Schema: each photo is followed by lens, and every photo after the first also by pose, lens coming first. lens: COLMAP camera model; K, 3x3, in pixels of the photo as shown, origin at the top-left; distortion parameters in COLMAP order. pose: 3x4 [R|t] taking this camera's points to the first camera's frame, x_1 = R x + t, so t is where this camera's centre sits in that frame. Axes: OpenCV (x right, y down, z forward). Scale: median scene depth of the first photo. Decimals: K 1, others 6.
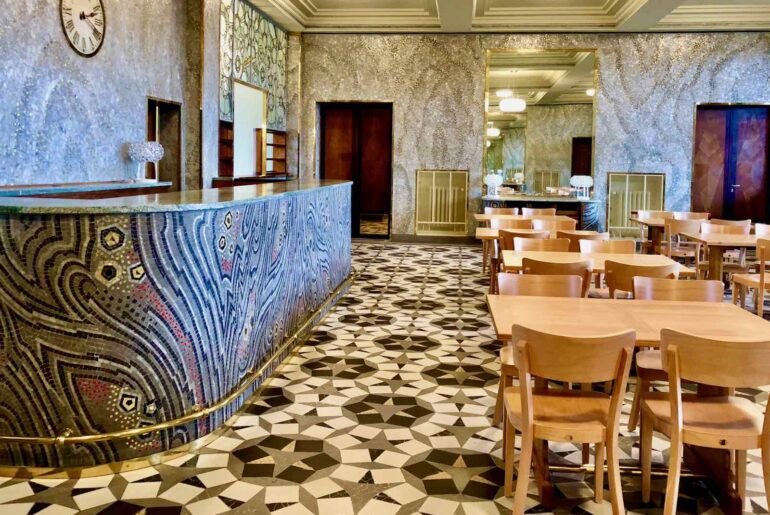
lens RADIAL K [[814.7, 0, 384.7], [0, 814.7, 235.6], [0, 0, 1]] dist [0.014540, 0.003783]
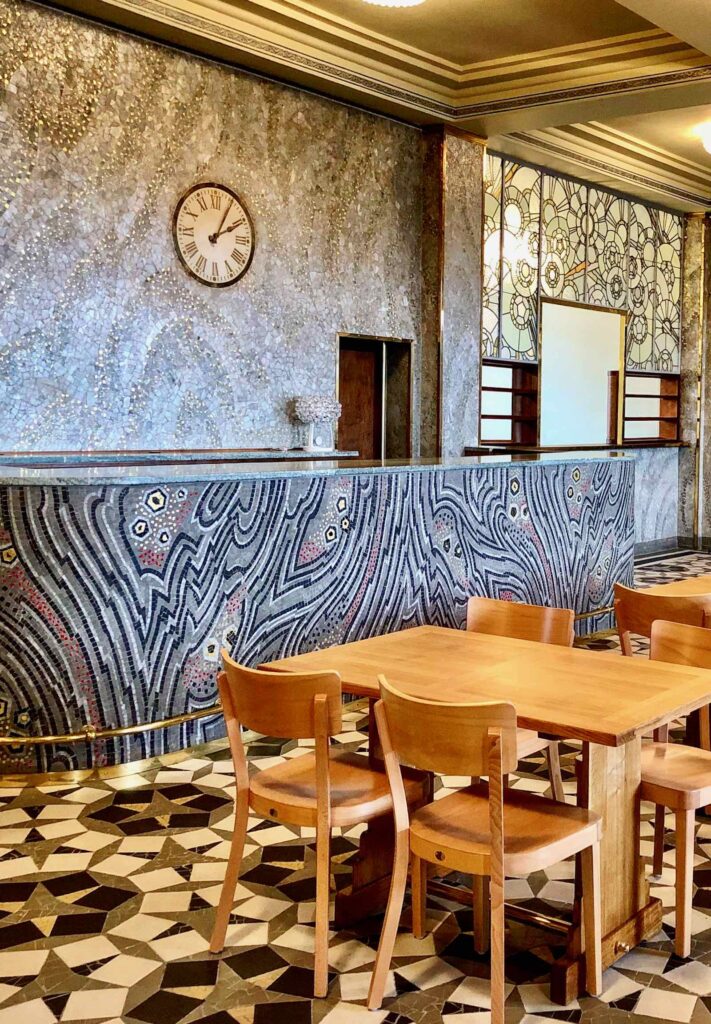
lens RADIAL K [[1375.7, 0, 355.5], [0, 1375.7, 512.0], [0, 0, 1]] dist [0.005387, 0.023644]
pose [[0.820773, 0.047859, -0.569246, 0.756546], [-0.060210, 0.998182, -0.002894, -0.016256], [0.568072, 0.036649, 0.822162, 0.019325]]
